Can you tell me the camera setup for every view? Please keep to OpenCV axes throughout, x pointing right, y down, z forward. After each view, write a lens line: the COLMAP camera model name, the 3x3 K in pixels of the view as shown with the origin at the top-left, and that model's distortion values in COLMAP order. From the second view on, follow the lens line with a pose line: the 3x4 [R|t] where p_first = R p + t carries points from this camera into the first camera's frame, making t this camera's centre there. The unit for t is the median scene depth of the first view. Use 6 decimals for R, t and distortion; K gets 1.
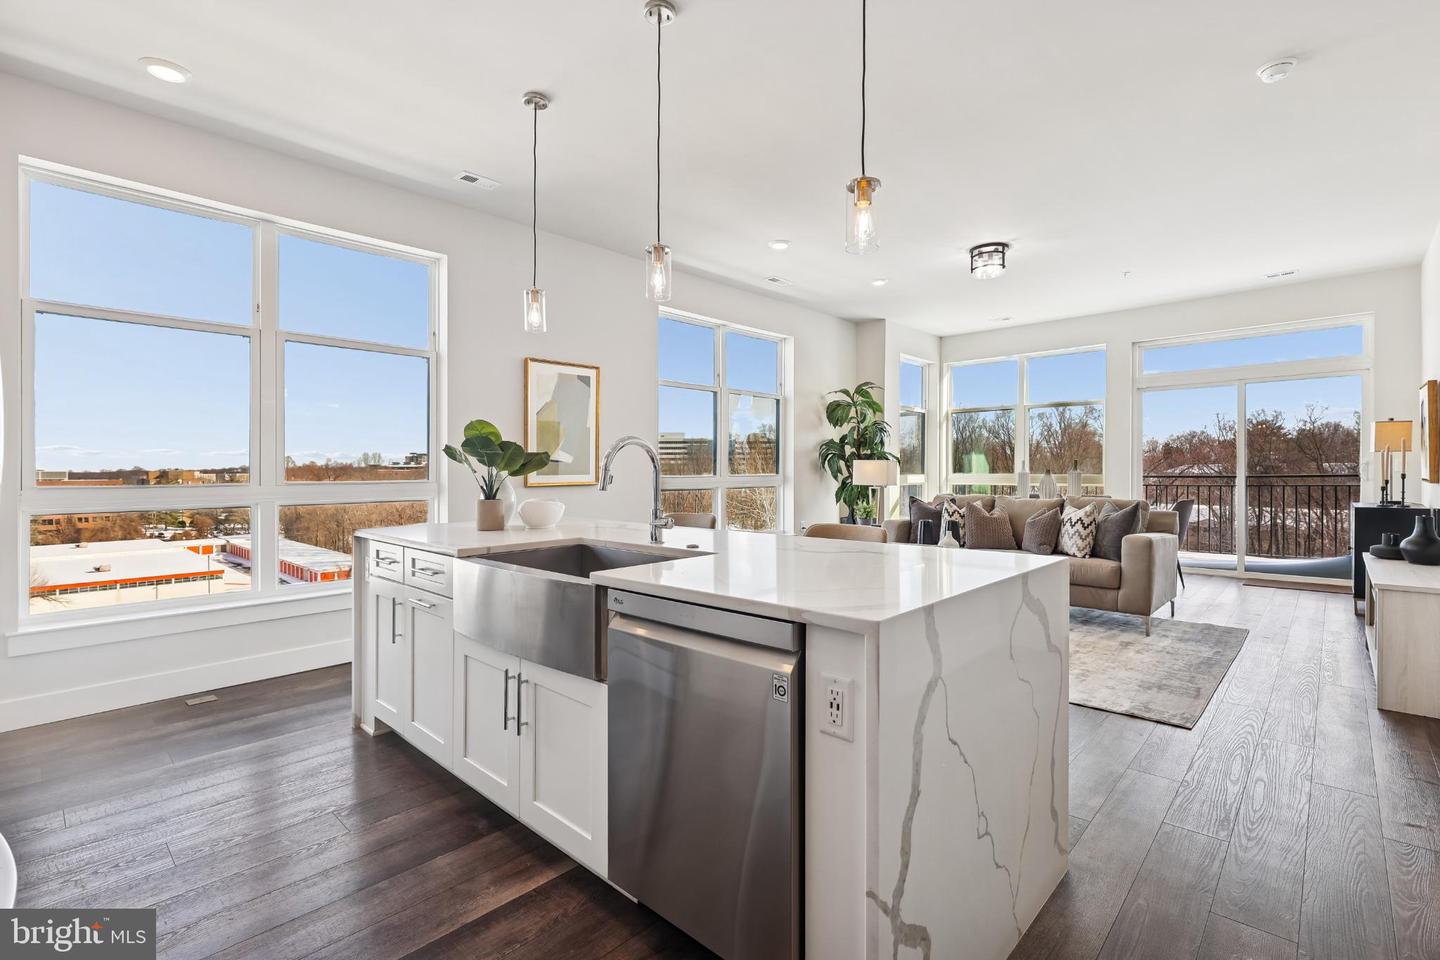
lens RADIAL K [[658.0, 0, 723.1], [0, 658.0, 477.5], [0, 0, 1]] dist [-0.007879, 0.004016]
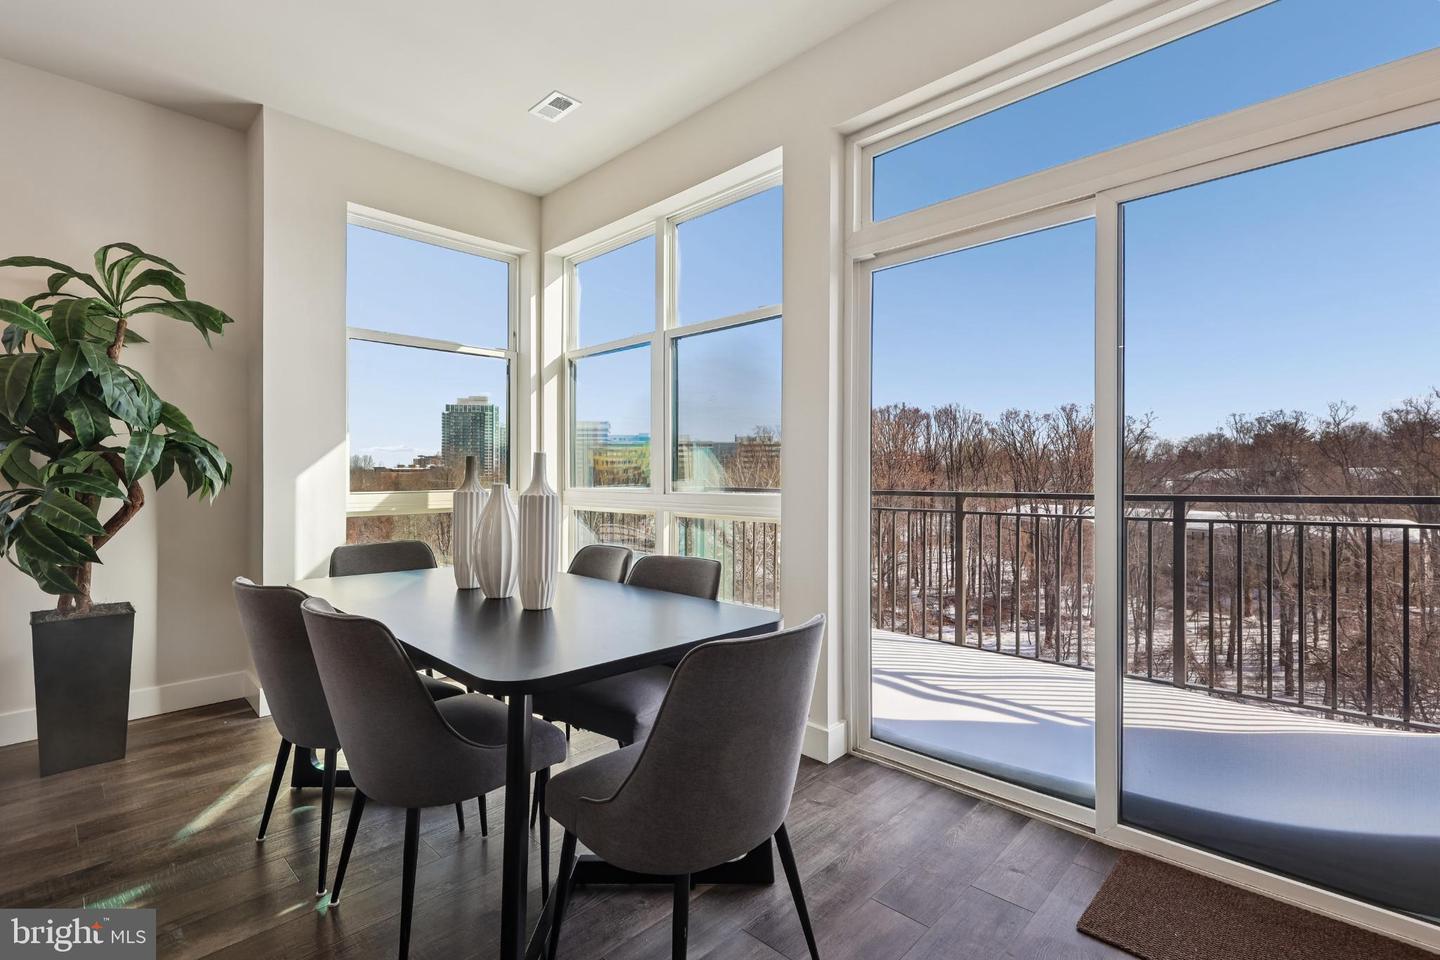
lens RADIAL K [[658.0, 0, 725.9], [0, 658.0, 477.2], [0, 0, 1]] dist [-0.007879, 0.004016]
pose [[0.999828, 0.002342, -0.018402, 0.771115], [-0.002443, 0.999982, -0.005493, -0.015633], [0.018389, 0.005537, 0.999816, 0.854597]]
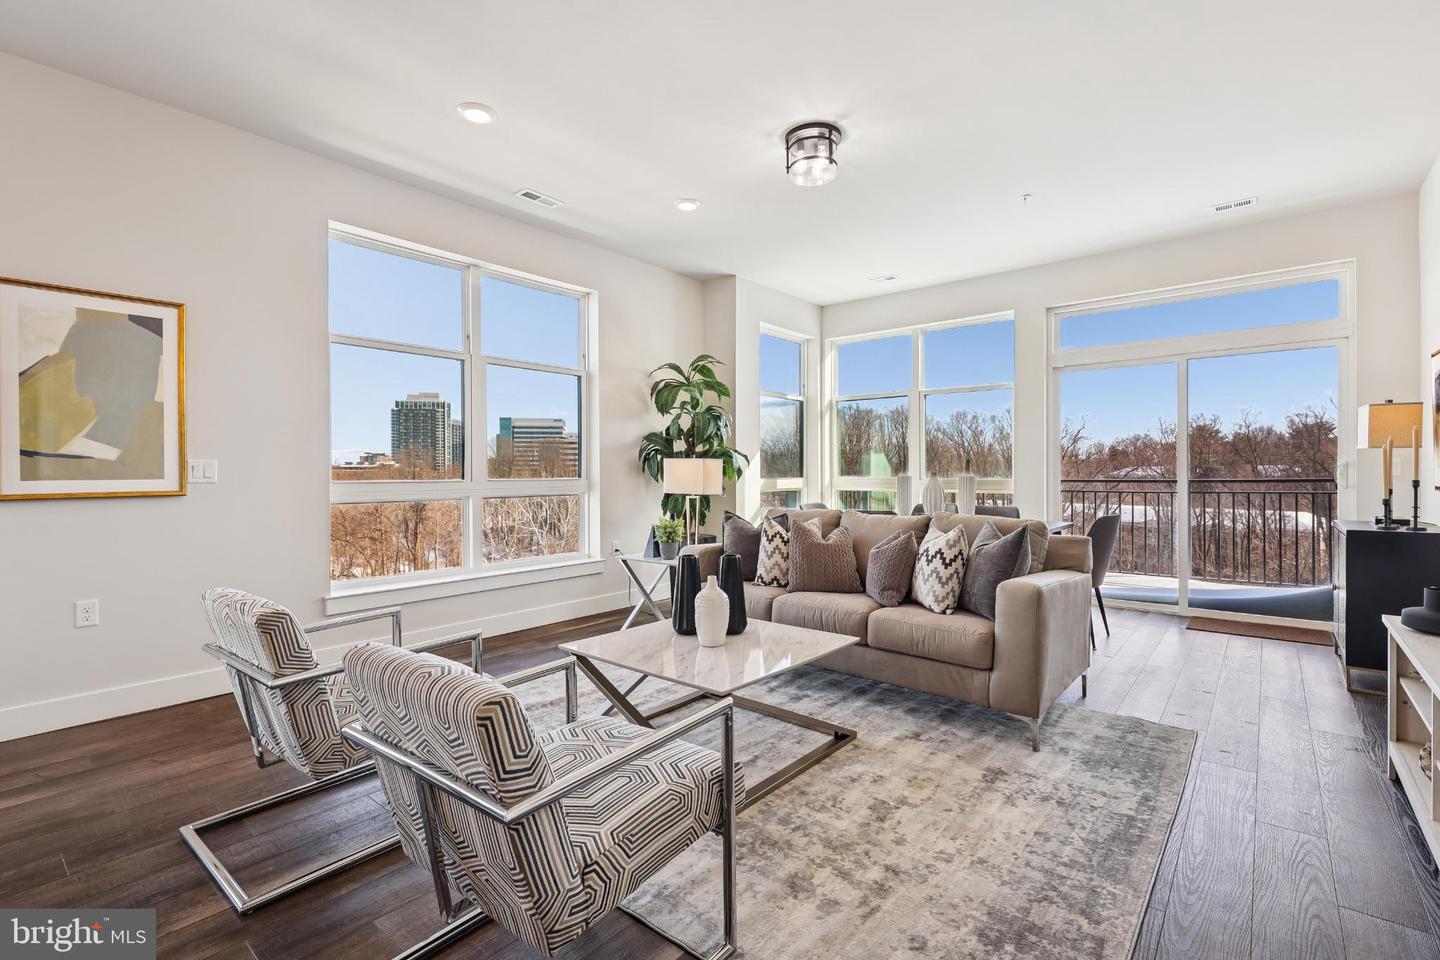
lens RADIAL K [[658.0, 0, 721.7], [0, 658.0, 475.9], [0, 0, 1]] dist [-0.007879, 0.004016]
pose [[0.998359, 0.001932, 0.057238, 0.222218], [-0.001693, 0.999990, -0.004232, -0.004602], [-0.057246, 0.004128, 0.998352, 0.283722]]
